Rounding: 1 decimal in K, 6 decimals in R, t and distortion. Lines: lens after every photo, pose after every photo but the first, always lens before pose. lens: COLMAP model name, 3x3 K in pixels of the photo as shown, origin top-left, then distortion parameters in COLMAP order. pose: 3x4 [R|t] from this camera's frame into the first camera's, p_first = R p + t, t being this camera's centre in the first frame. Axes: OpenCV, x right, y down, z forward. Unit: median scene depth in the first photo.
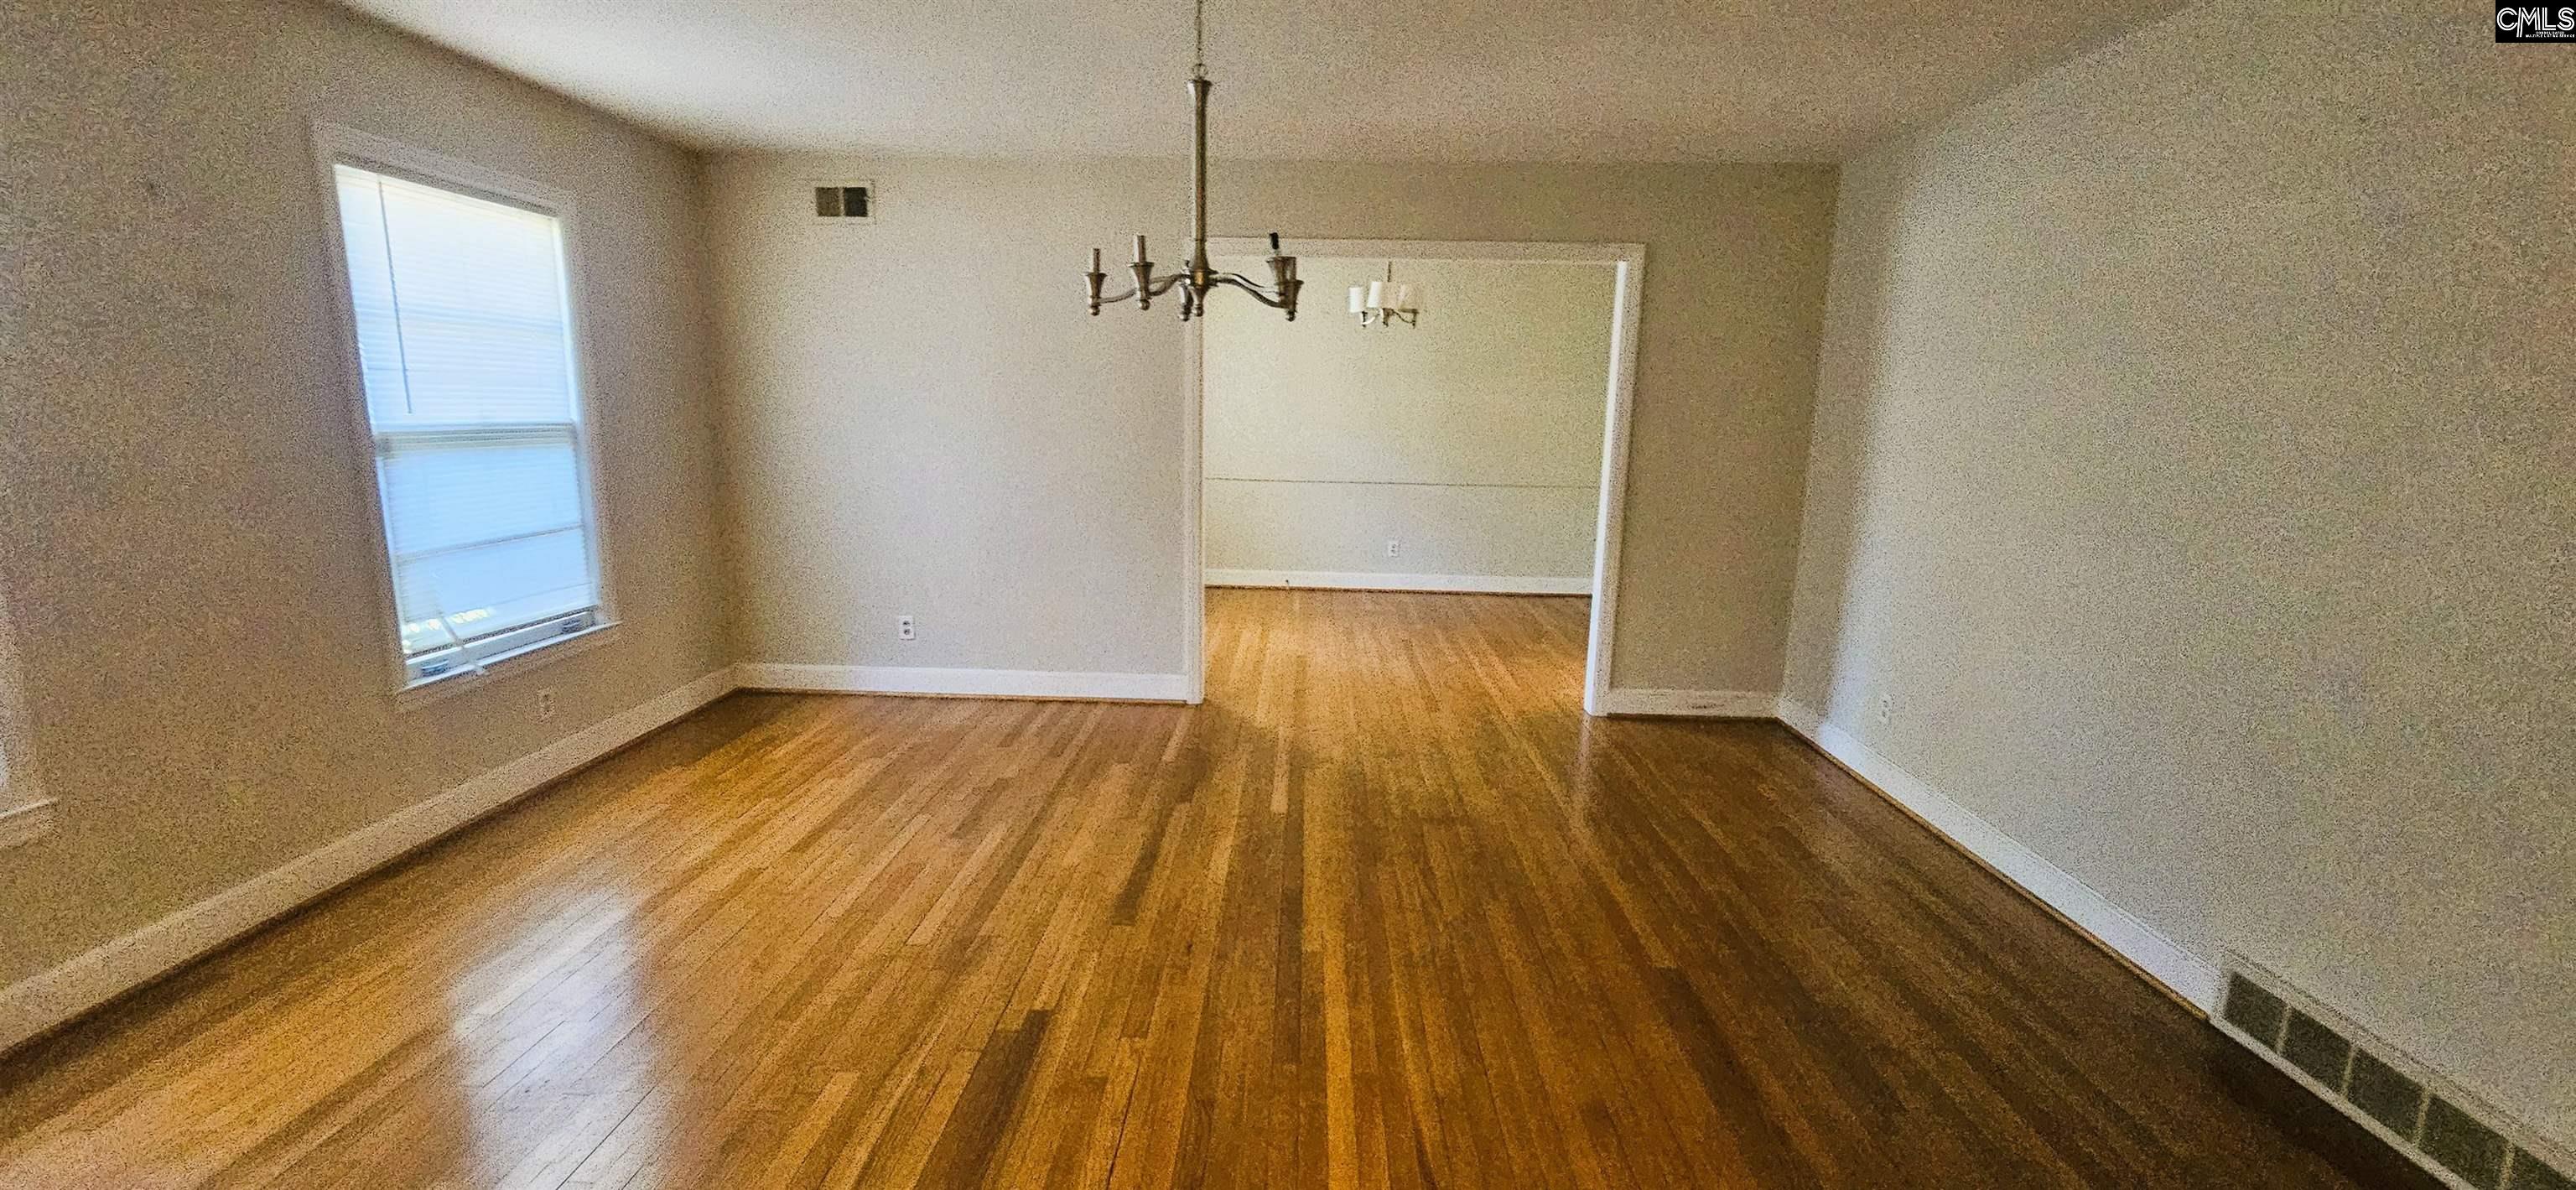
lens RADIAL K [[1052.2, 0, 1279.4], [0, 1052.2, 607.9], [0, 0, 1]] dist [0.001344, -0.001157]
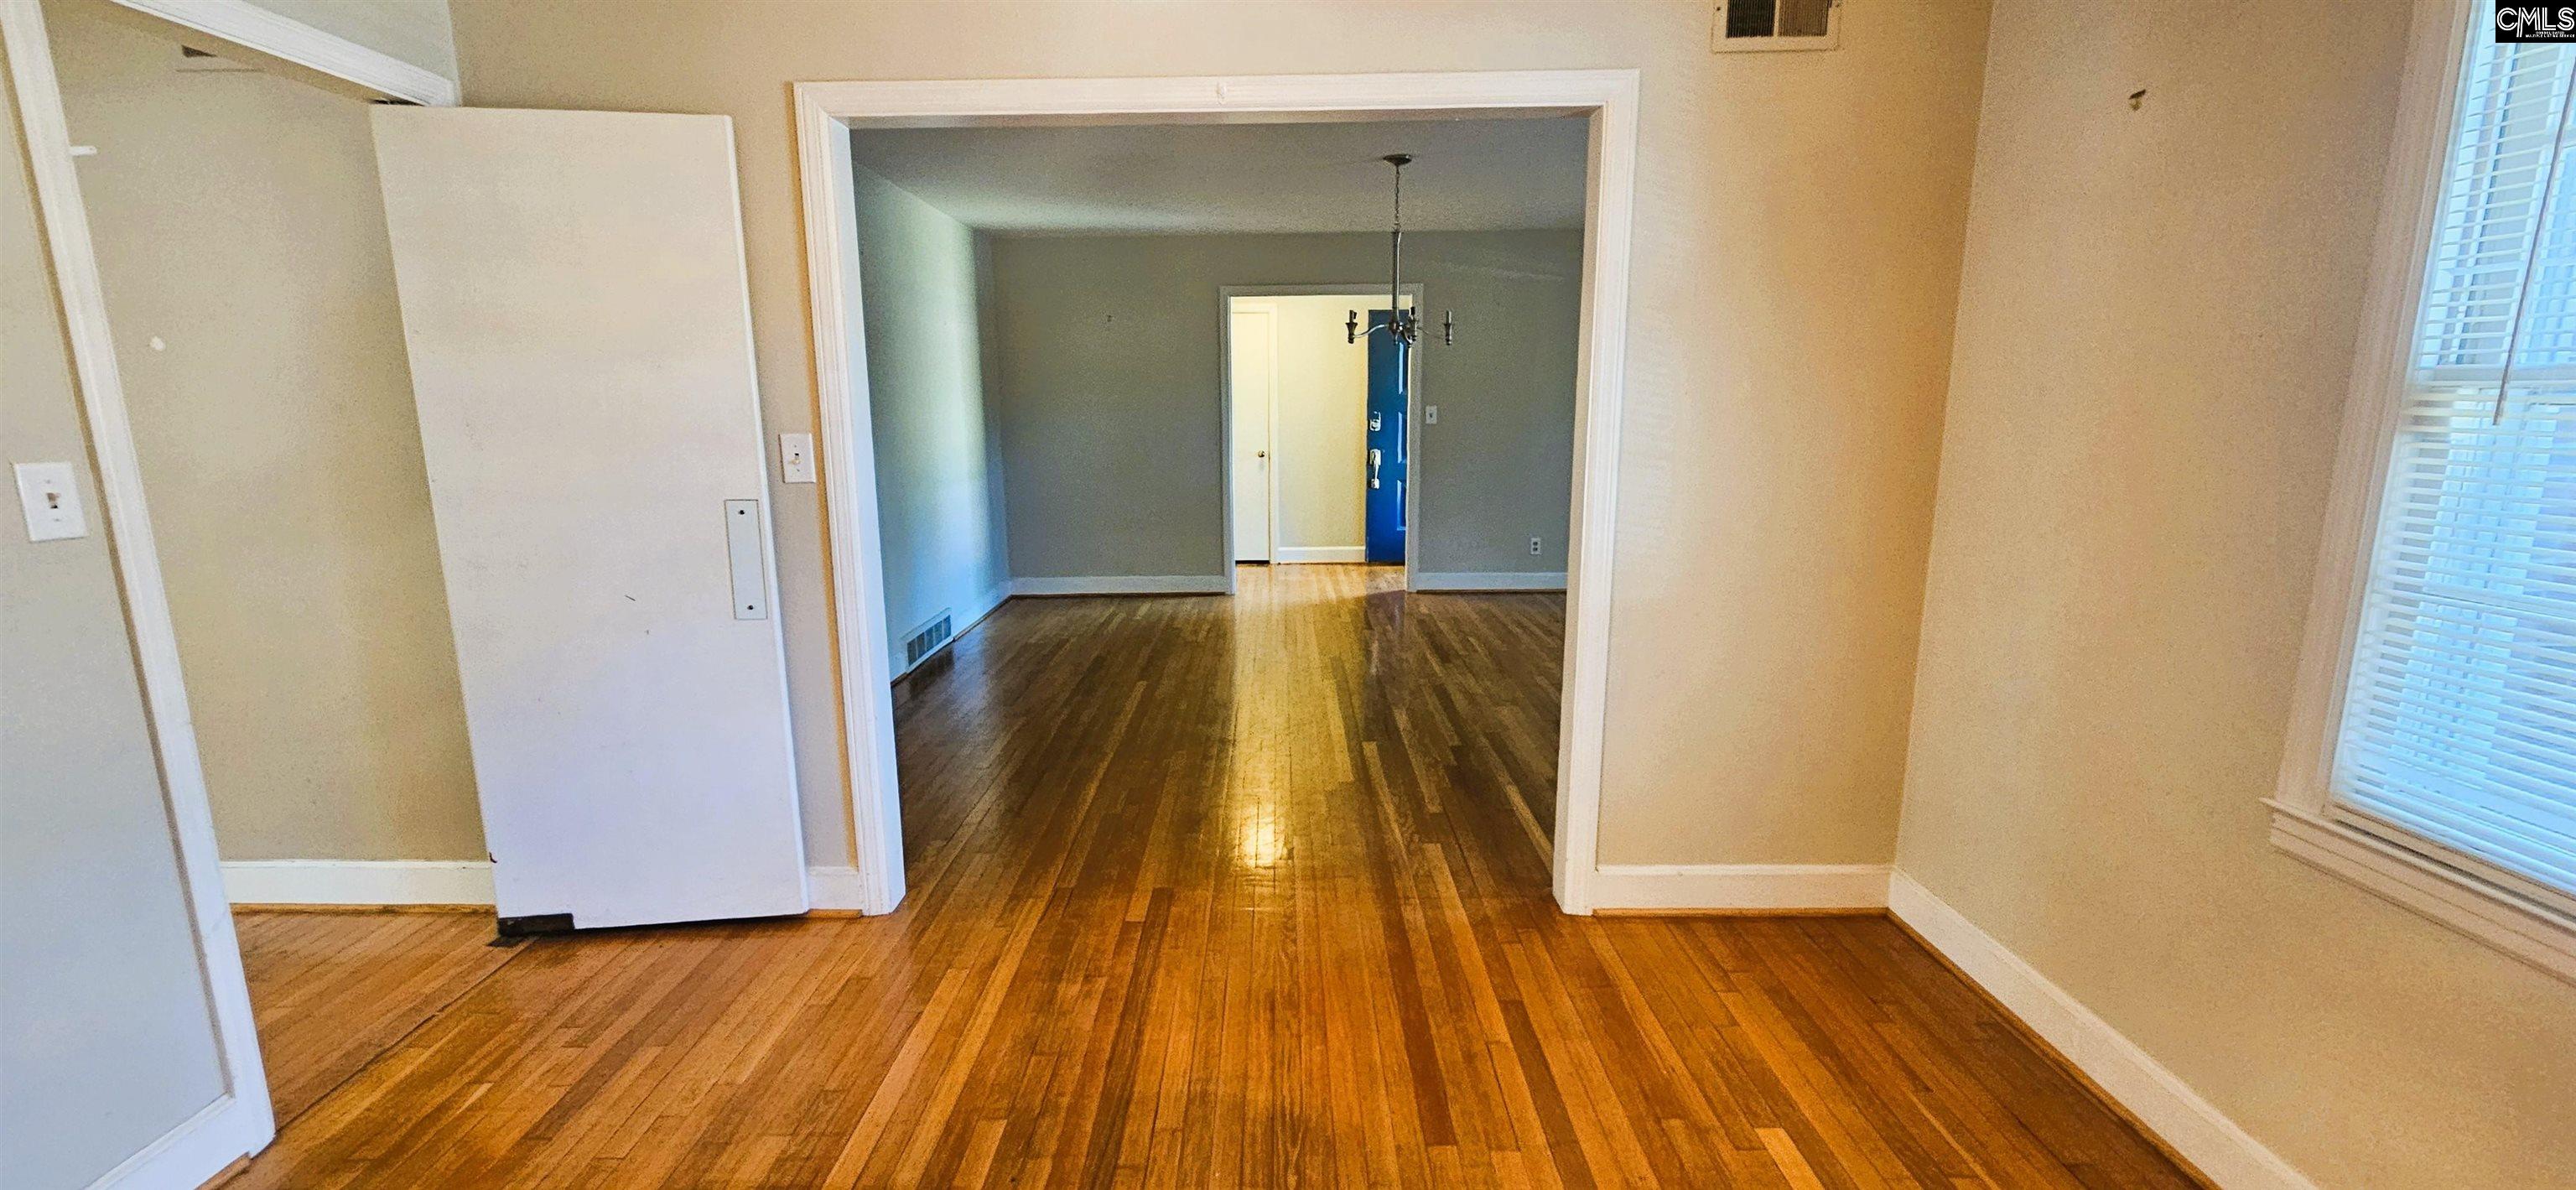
lens RADIAL K [[1052.2, 0, 1279.3], [0, 1052.2, 593.0], [0, 0, 1]] dist [0.001344, -0.001157]
pose [[-0.999487, -0.002324, -0.031950, 0.202768], [-0.013843, 0.930763, 0.365362, -0.564125], [0.028888, 0.365617, -0.930317, 3.027797]]
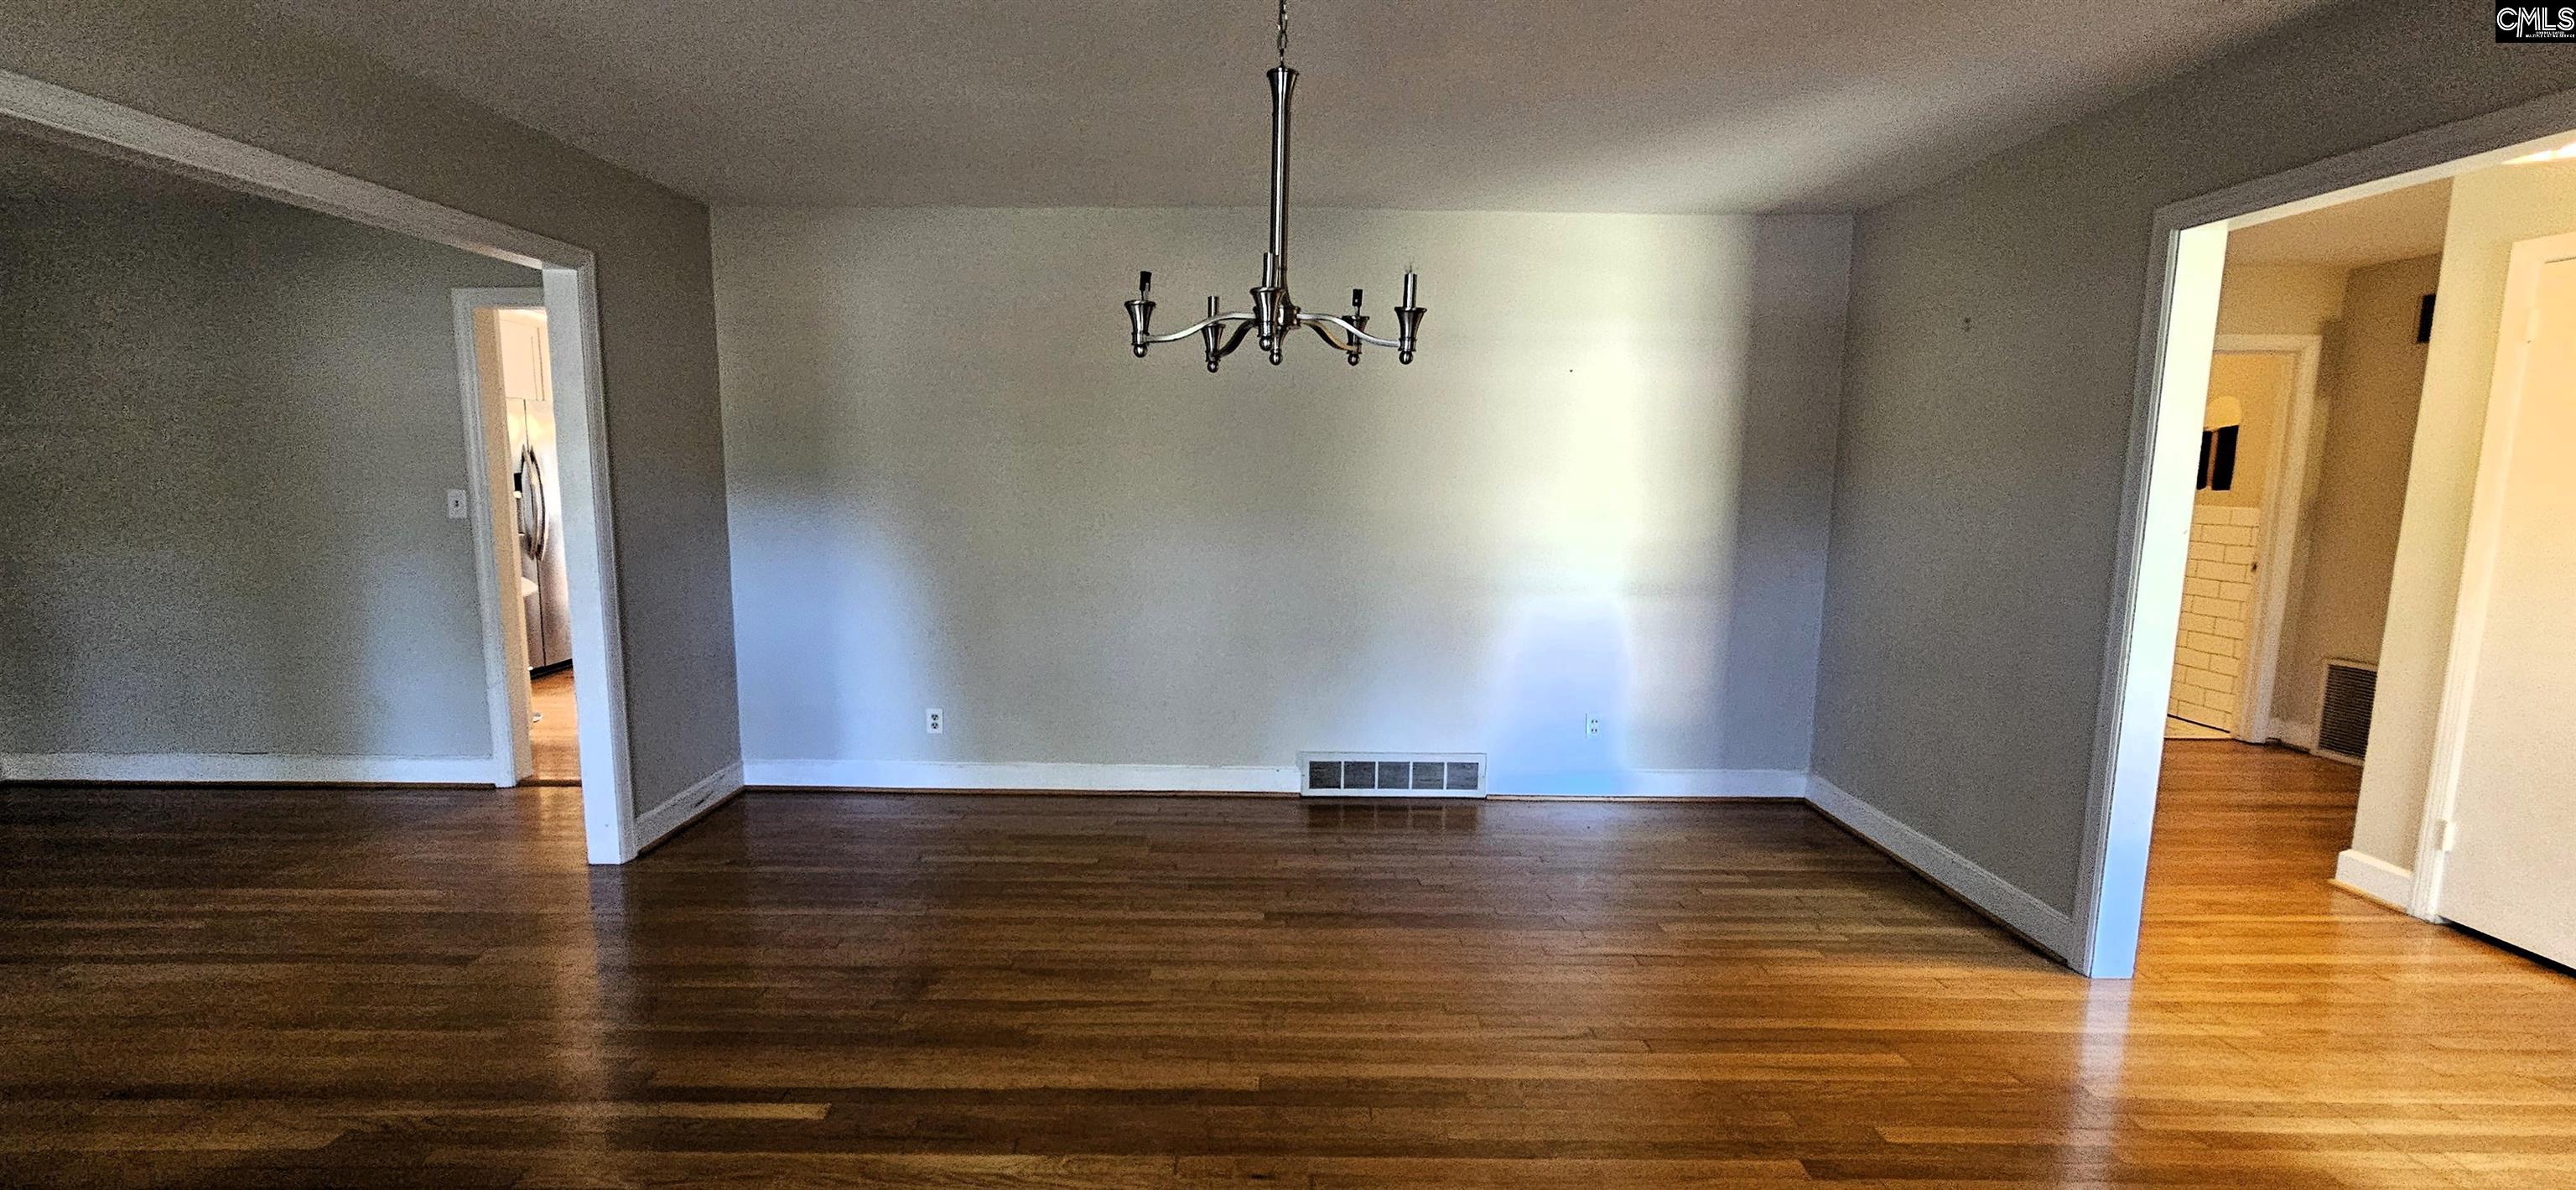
lens RADIAL K [[1052.2, 0, 1269.2], [0, 1052.2, 582.5], [0, 0, 1]] dist [0.001344, -0.001157]
pose [[-0.040152, -0.126587, 0.991143, -0.882410], [0.180364, 0.974730, 0.131798, -0.217492], [-0.982780, 0.184058, -0.016305, 1.042727]]
